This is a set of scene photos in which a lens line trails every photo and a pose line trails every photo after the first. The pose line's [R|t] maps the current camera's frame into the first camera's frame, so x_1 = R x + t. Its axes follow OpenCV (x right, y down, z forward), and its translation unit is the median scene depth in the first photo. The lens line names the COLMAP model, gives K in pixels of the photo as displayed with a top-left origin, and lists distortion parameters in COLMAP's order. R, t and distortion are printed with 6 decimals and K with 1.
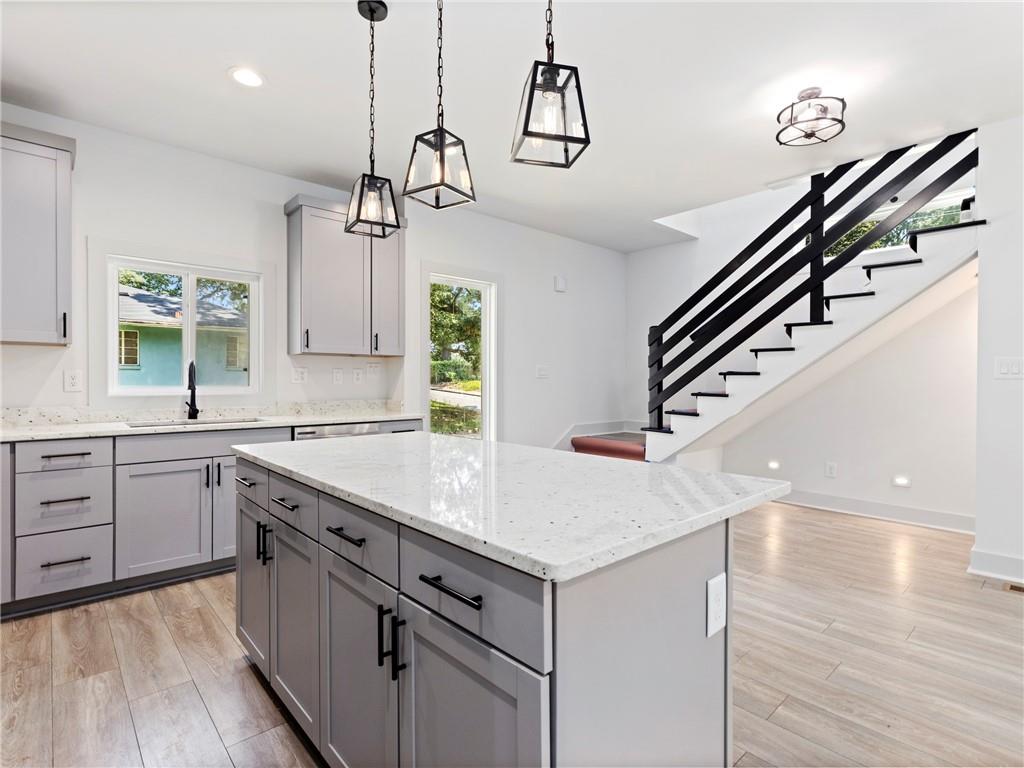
lens RADIAL K [[515.4, 0, 516.4], [0, 515.4, 386.1], [0, 0, 1]] dist [0.004000, -0.001286]
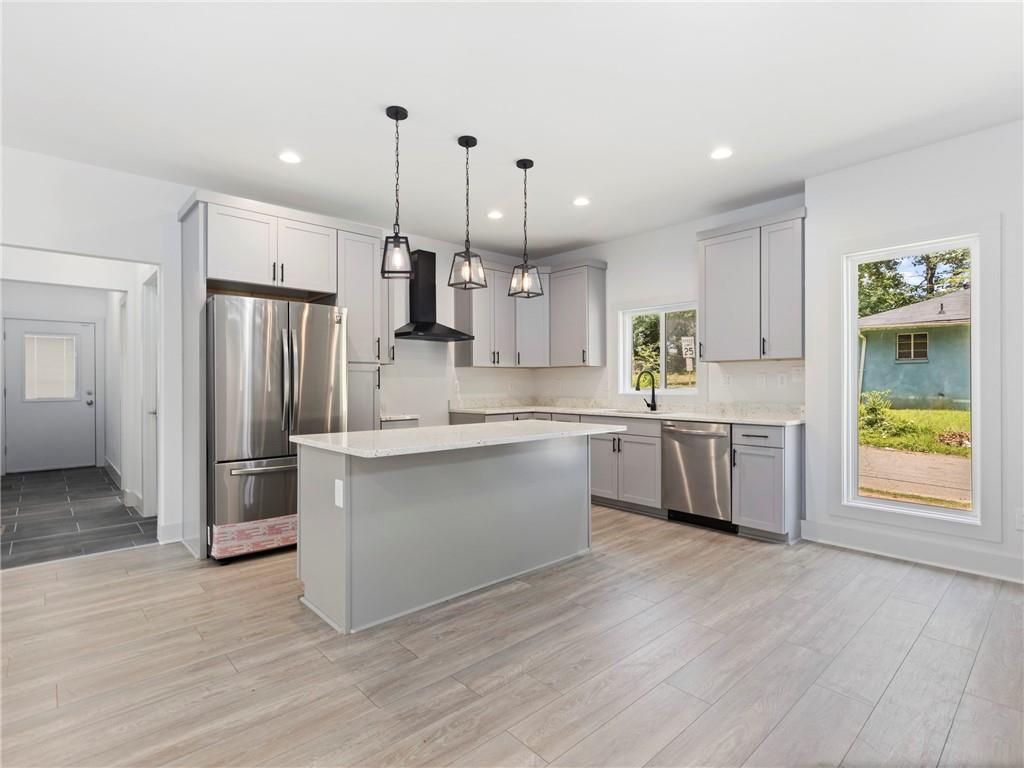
lens RADIAL K [[515.4, 0, 508.2], [0, 515.4, 384.8], [0, 0, 1]] dist [0.004000, -0.001286]
pose [[-0.003176, 0.002965, -0.999991, 0.854118], [-0.007611, 0.999967, 0.002989, -0.011093], [0.999966, 0.007621, -0.003153, 0.582012]]
